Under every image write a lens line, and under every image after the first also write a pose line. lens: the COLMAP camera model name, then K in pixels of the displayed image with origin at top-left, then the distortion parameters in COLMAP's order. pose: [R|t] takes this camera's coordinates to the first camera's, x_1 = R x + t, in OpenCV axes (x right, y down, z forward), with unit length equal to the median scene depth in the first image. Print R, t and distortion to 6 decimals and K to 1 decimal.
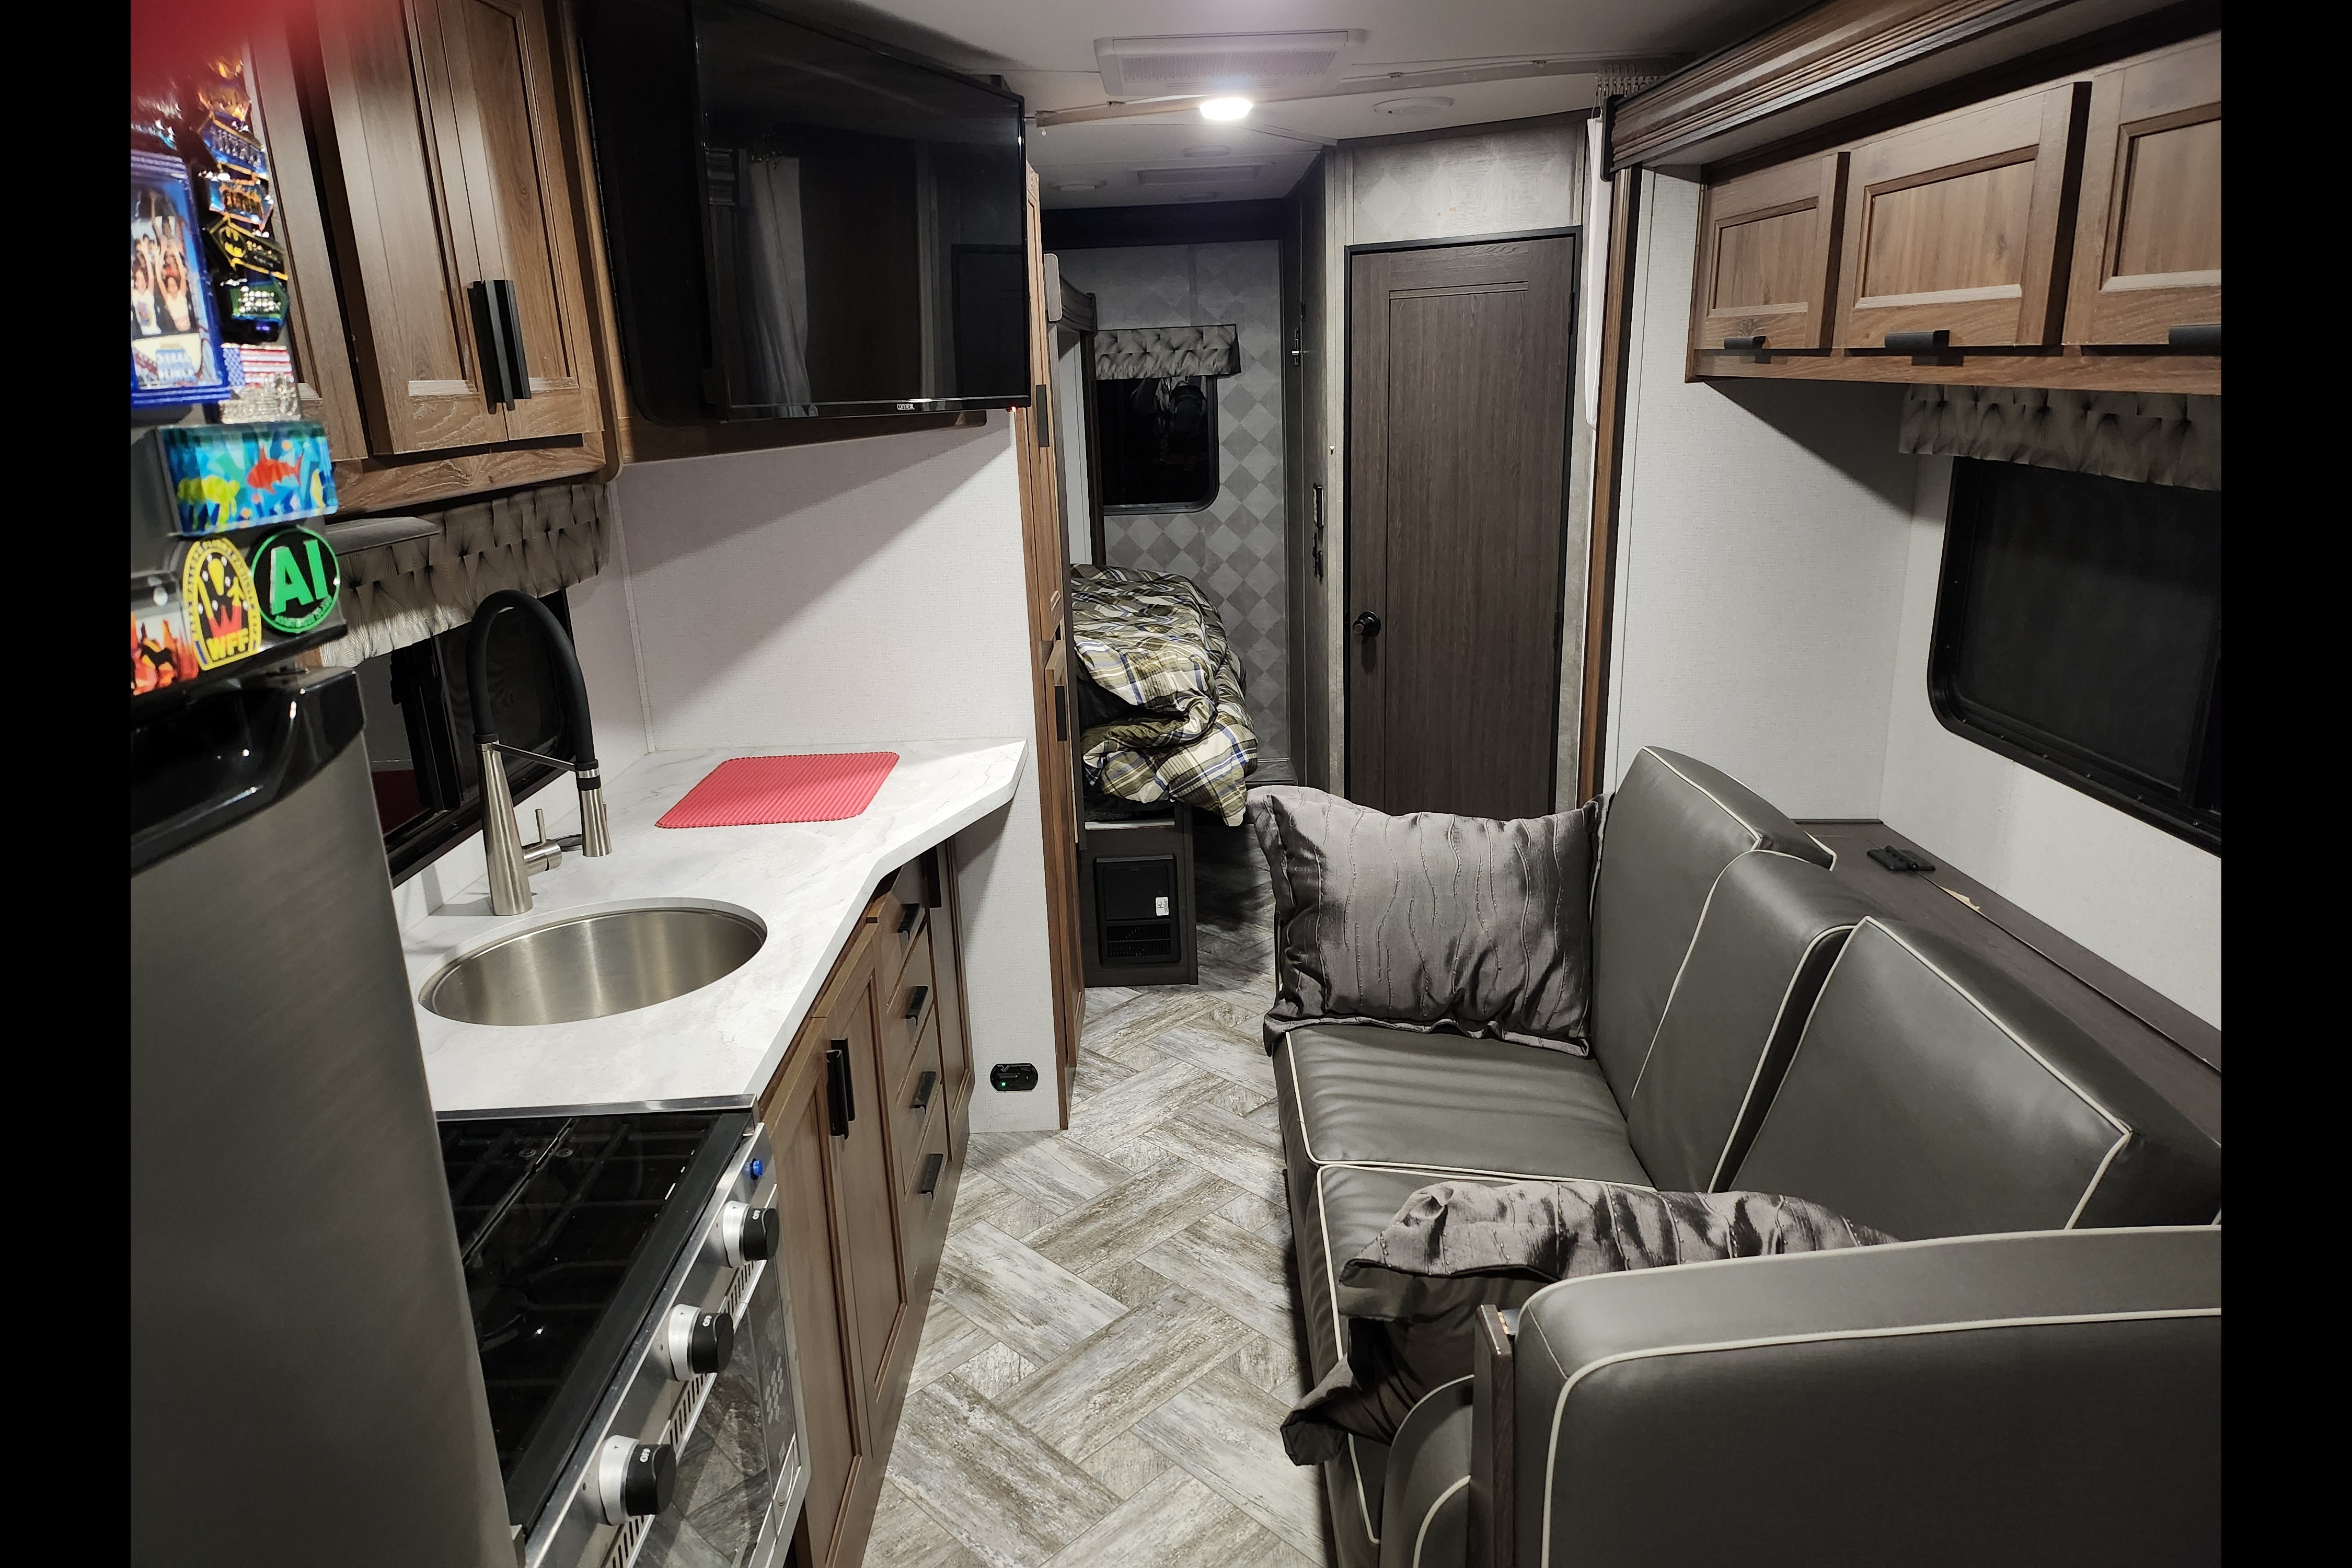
lens RADIAL K [[1454.1, 0, 1157.3], [0, 1454.1, 789.8], [0, 0, 1]] dist [0.068058, -0.071565]
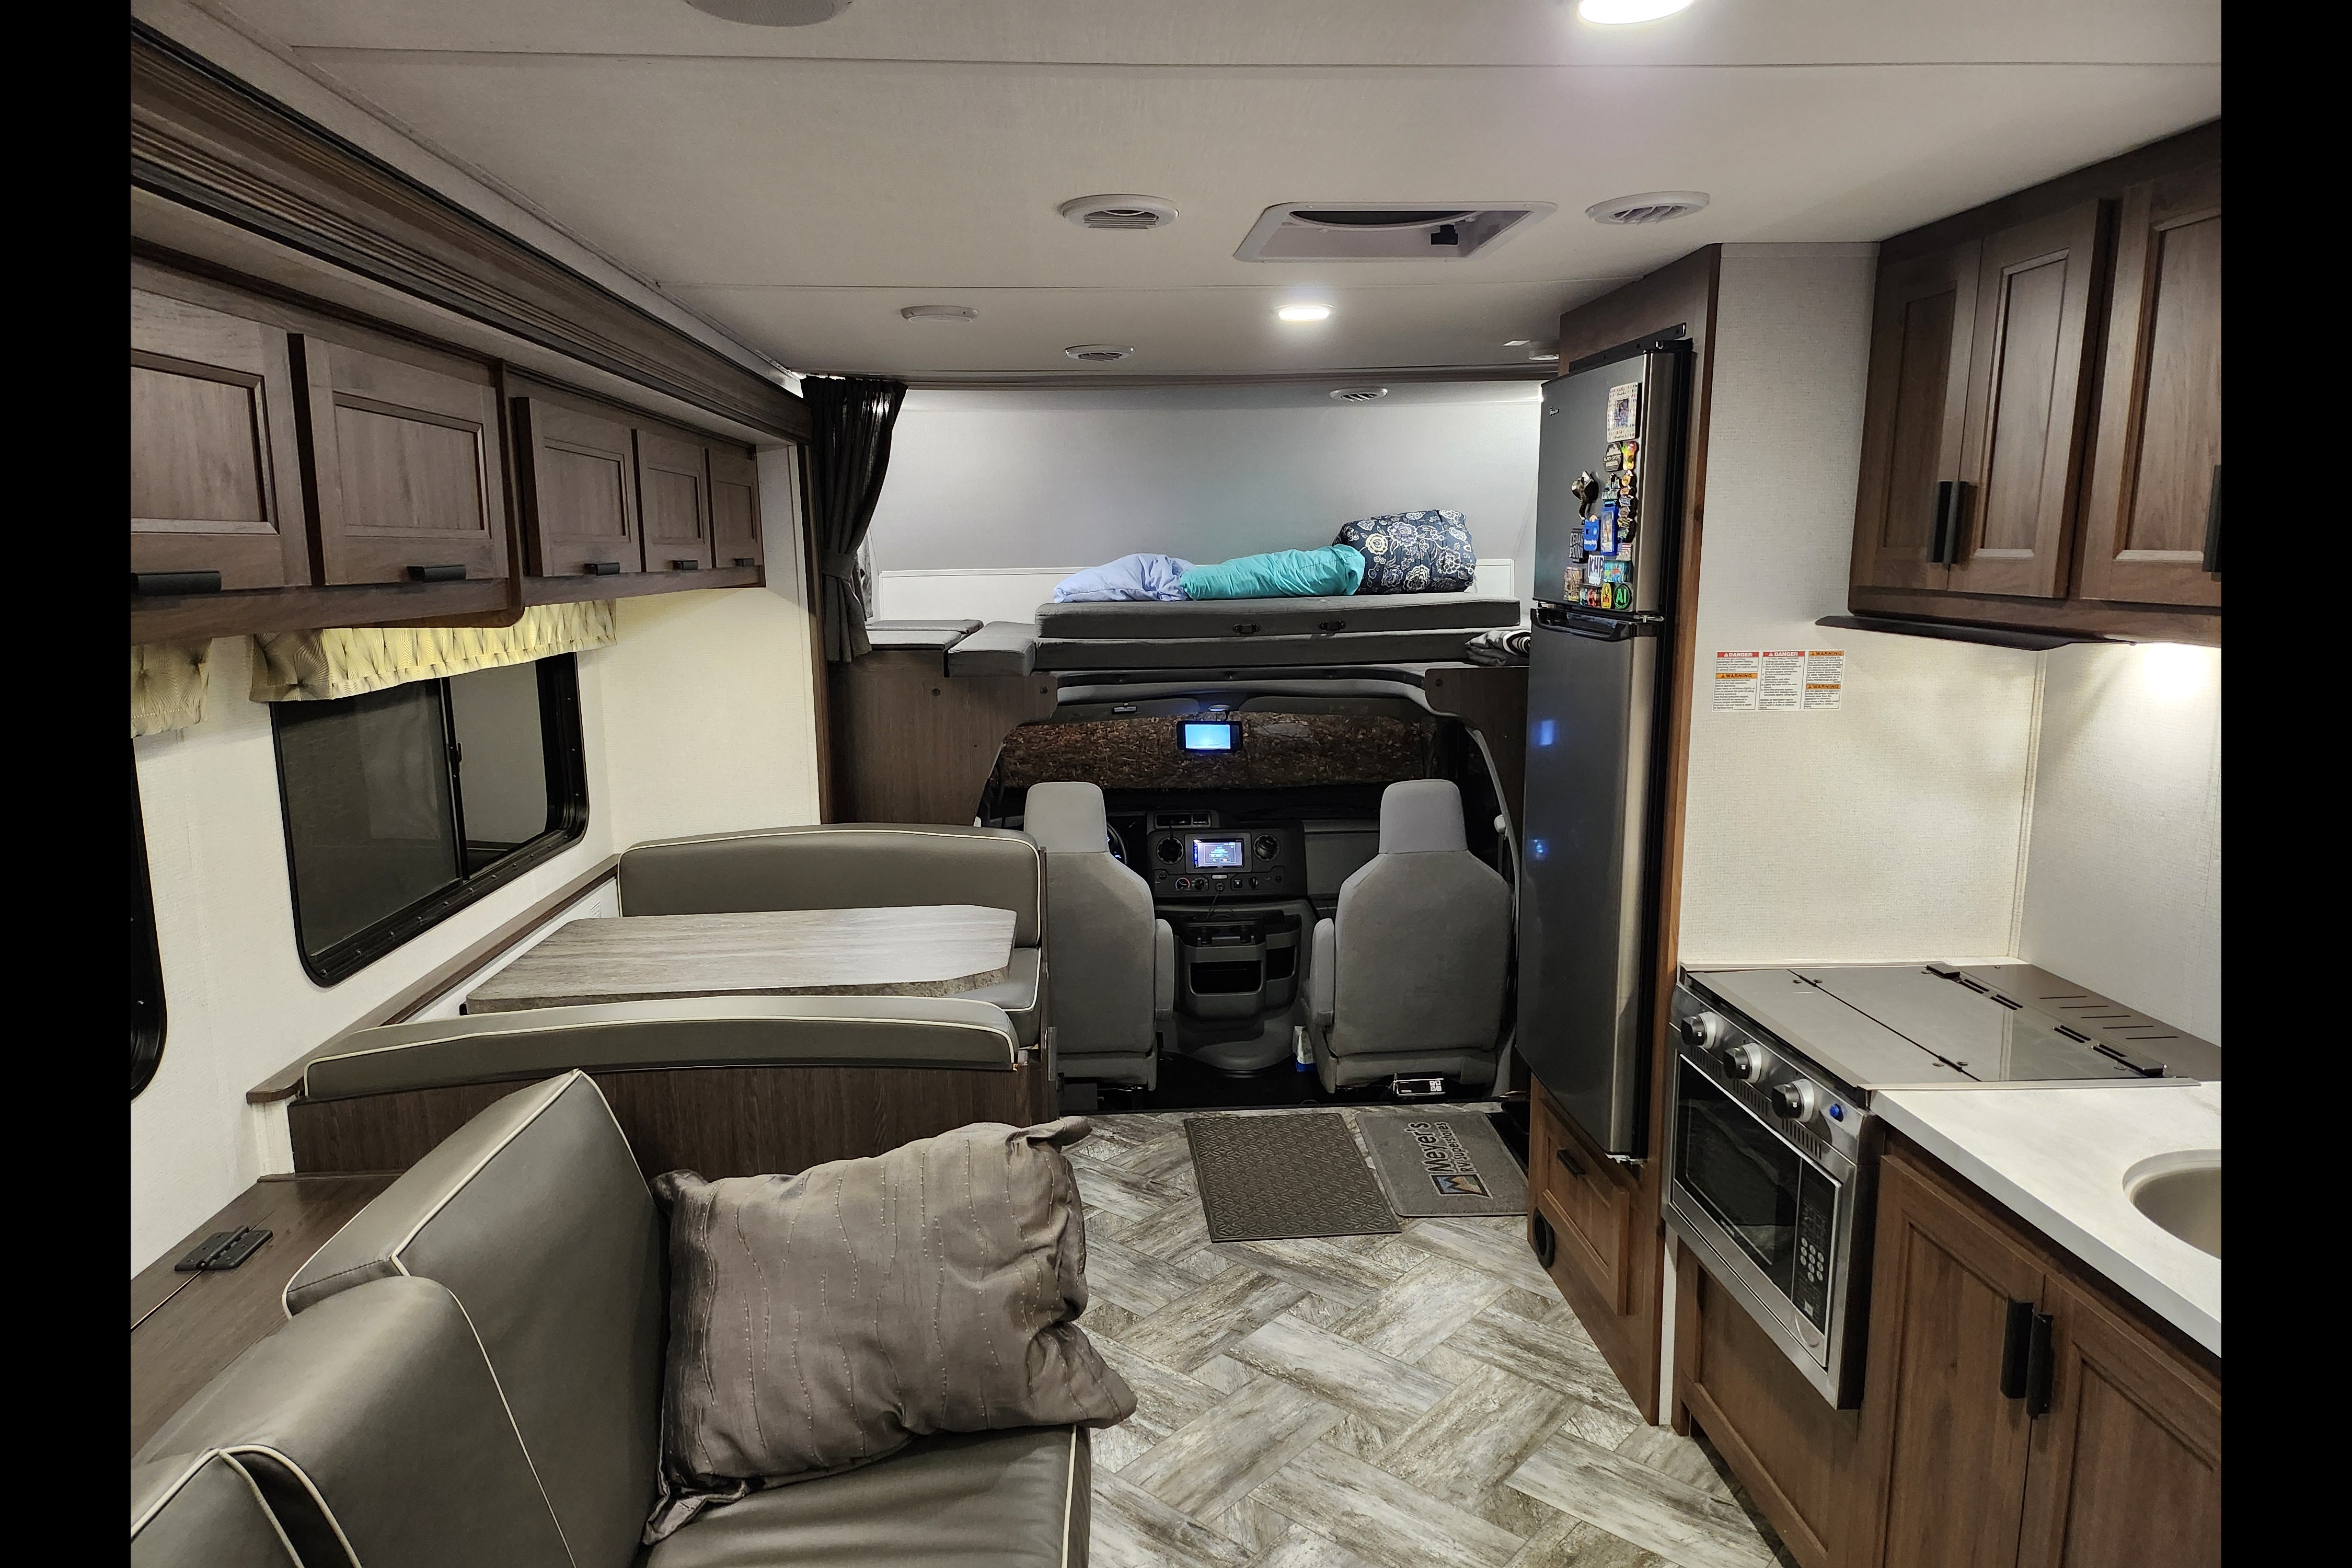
lens RADIAL K [[1450.2, 0, 1170.9], [0, 1450.2, 799.7], [0, 0, 1]] dist [0.041295, 0.000057]
pose [[-0.996675, 0.057697, -0.057526, 0.243439], [0.026319, 0.896199, 0.442871, -0.520496], [0.077107, 0.439885, -0.894738, 1.716804]]
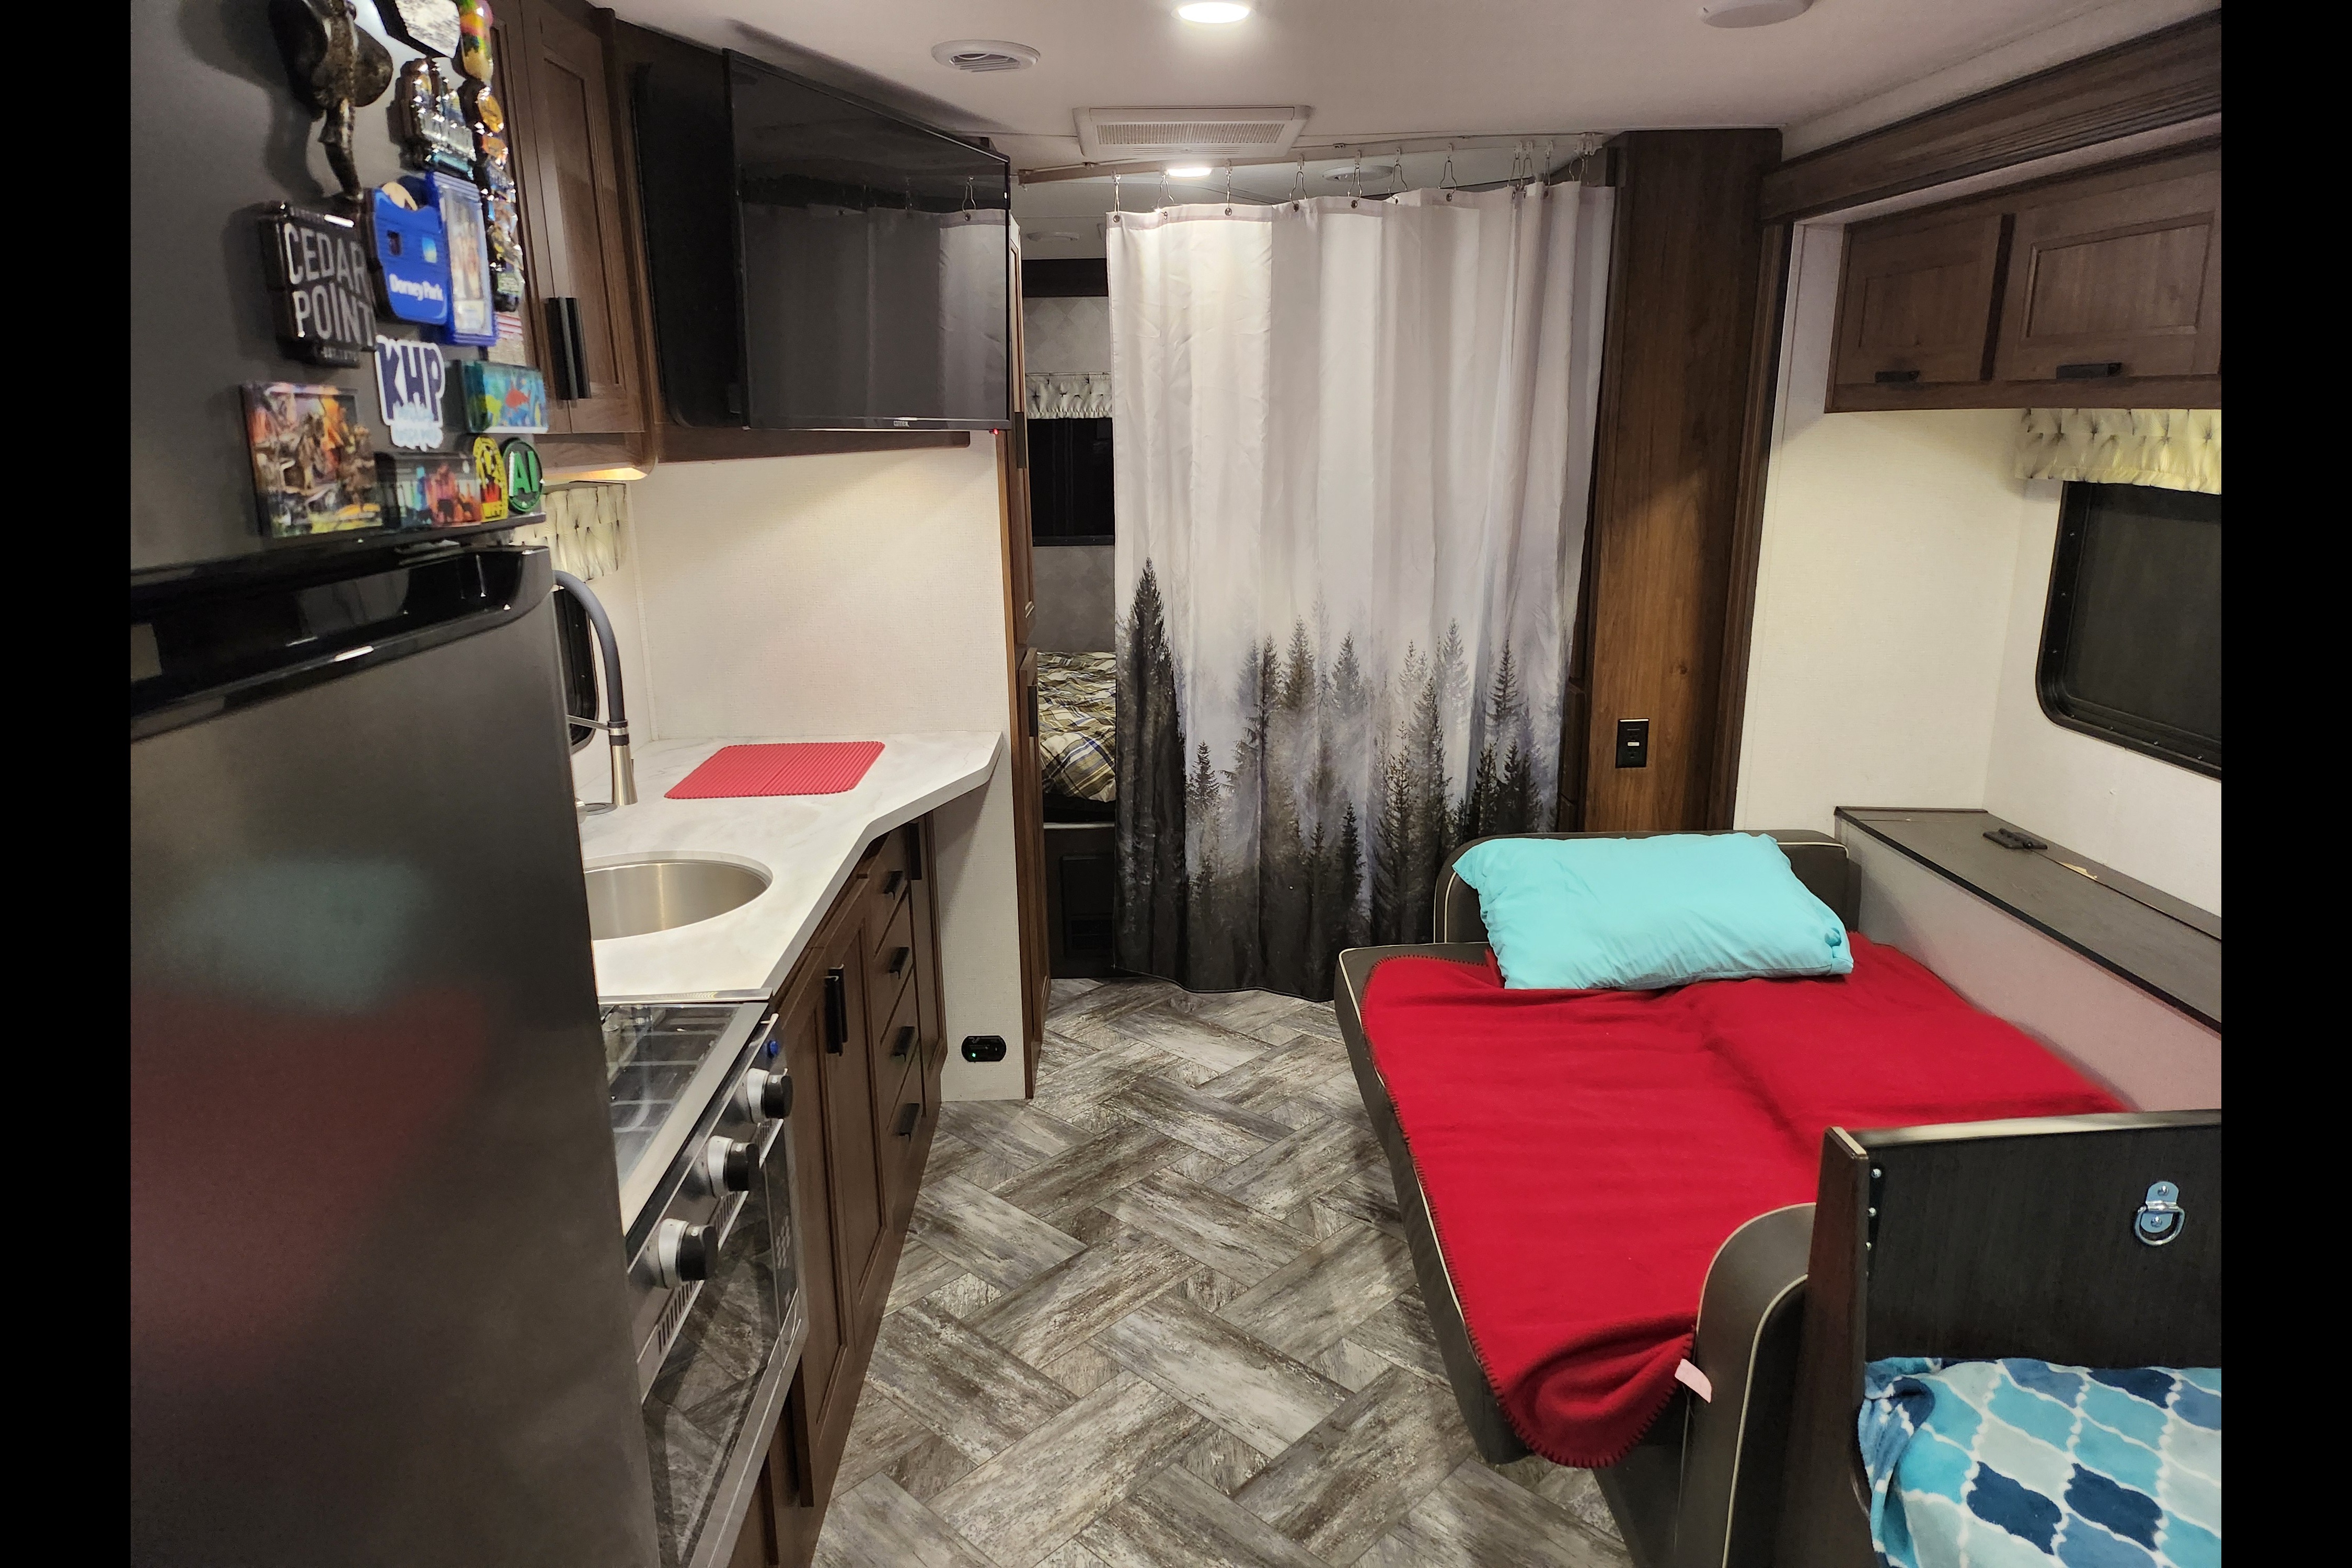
lens RADIAL K [[1454.1, 0, 1166.0], [0, 1454.1, 786.8], [0, 0, 1]] dist [0.068058, -0.071565]
pose [[0.999490, 0.013280, 0.029026, 0.003279], [-0.012229, 0.999274, -0.036090, 0.051048], [-0.029485, 0.035717, 0.998927, -0.111969]]
